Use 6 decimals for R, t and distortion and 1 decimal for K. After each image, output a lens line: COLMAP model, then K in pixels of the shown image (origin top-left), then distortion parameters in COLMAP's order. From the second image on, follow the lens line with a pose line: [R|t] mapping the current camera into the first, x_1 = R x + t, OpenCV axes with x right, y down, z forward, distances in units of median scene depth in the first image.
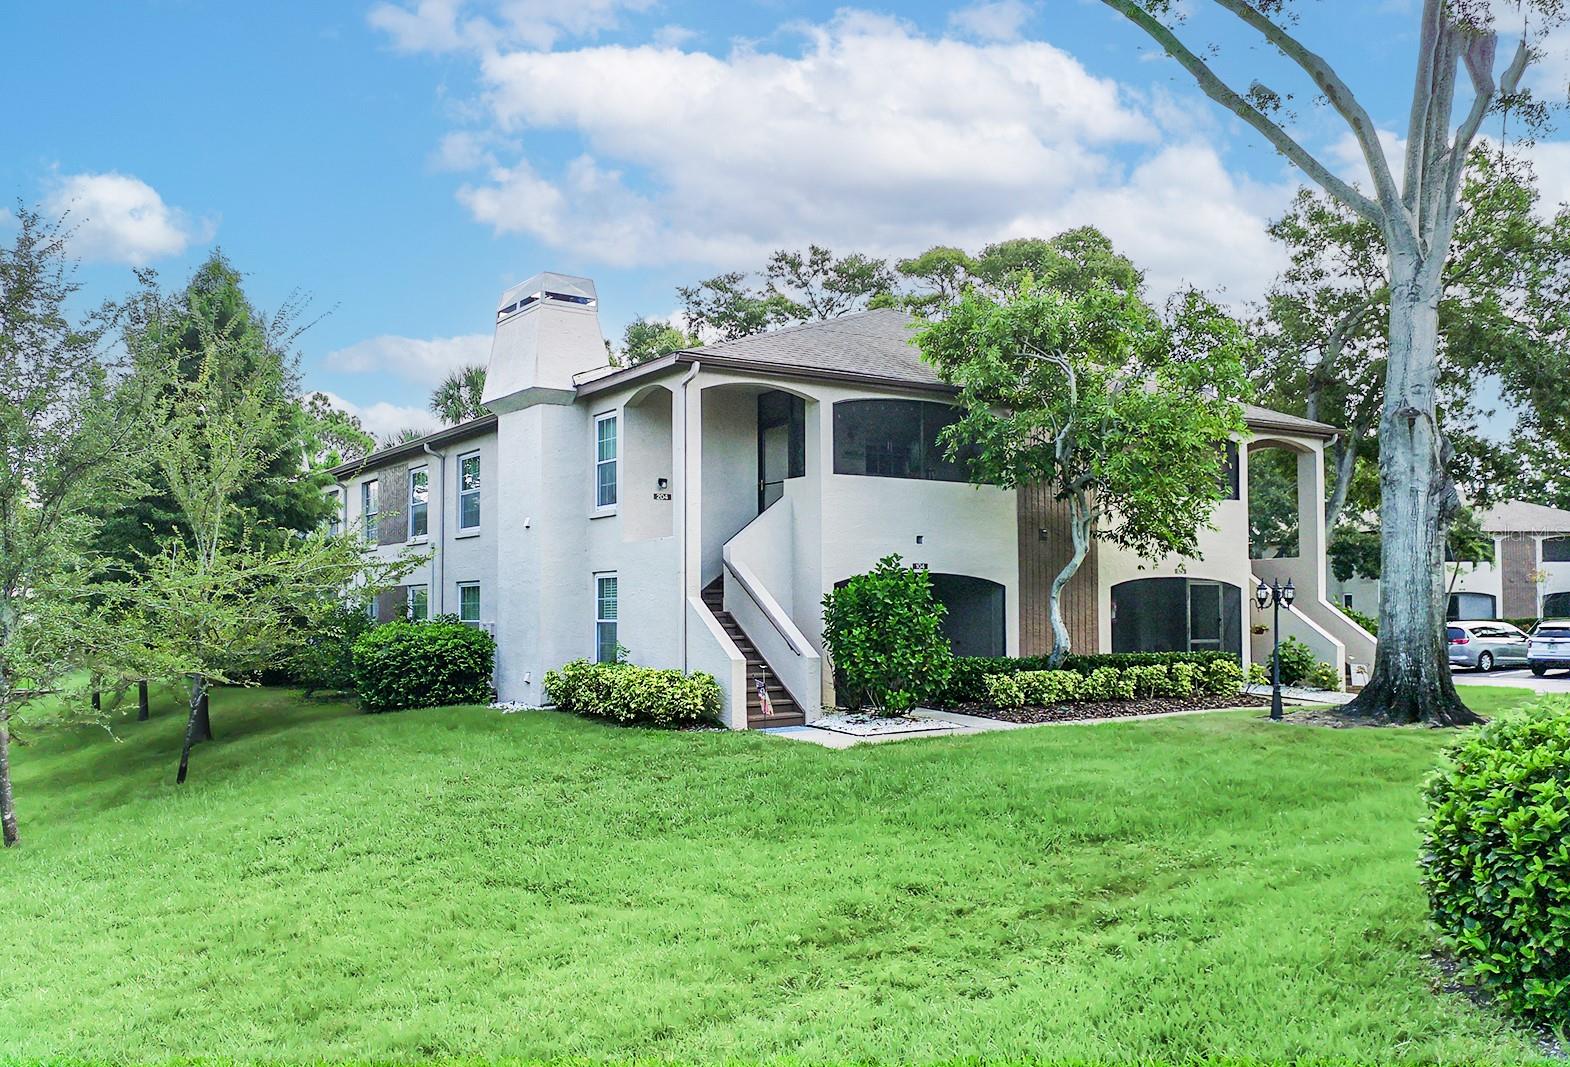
lens RADIAL K [[1319.0, 0, 786.6], [0, 1319.0, 583.9], [0, 0, 1]] dist [0.001874, -0.000770]
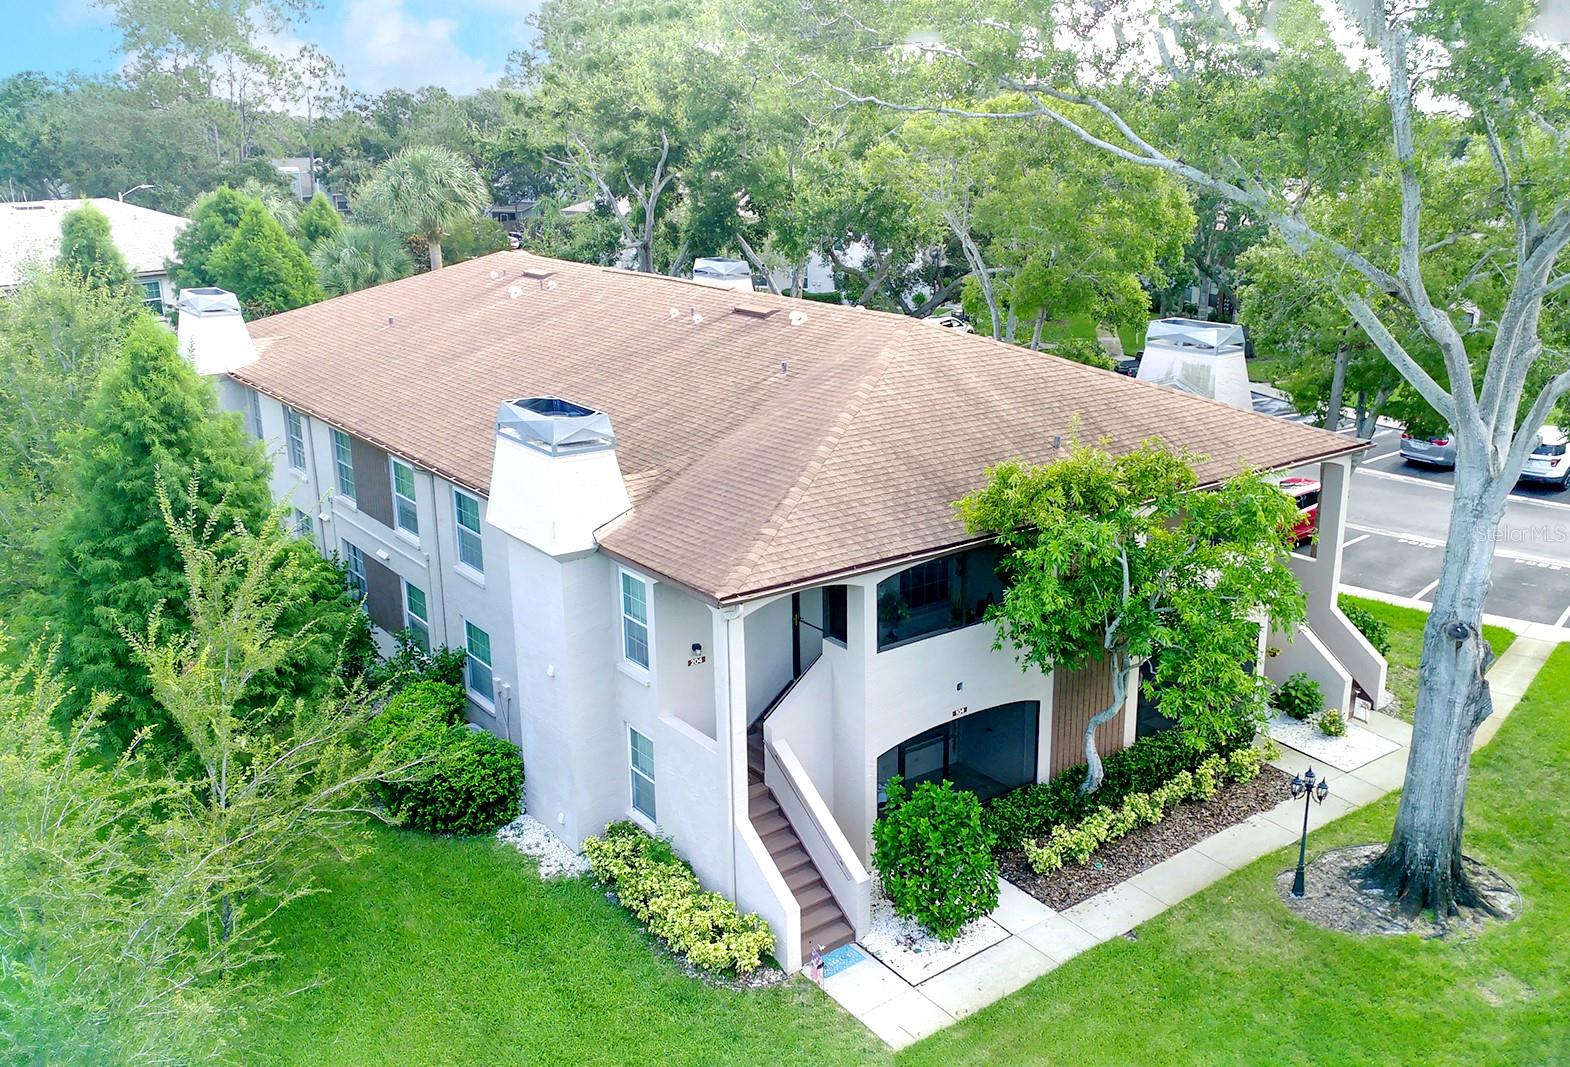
lens RADIAL K [[1339.0, 0, 876.8], [0, 1339.0, 530.1], [0, 0, 1]] dist [0.006873, 0.000192]
pose [[0.995125, -0.021775, 0.096183, -0.055812], [-0.007608, 0.955462, 0.295016, -0.450302], [-0.098323, -0.294310, 0.950639, 0.090605]]
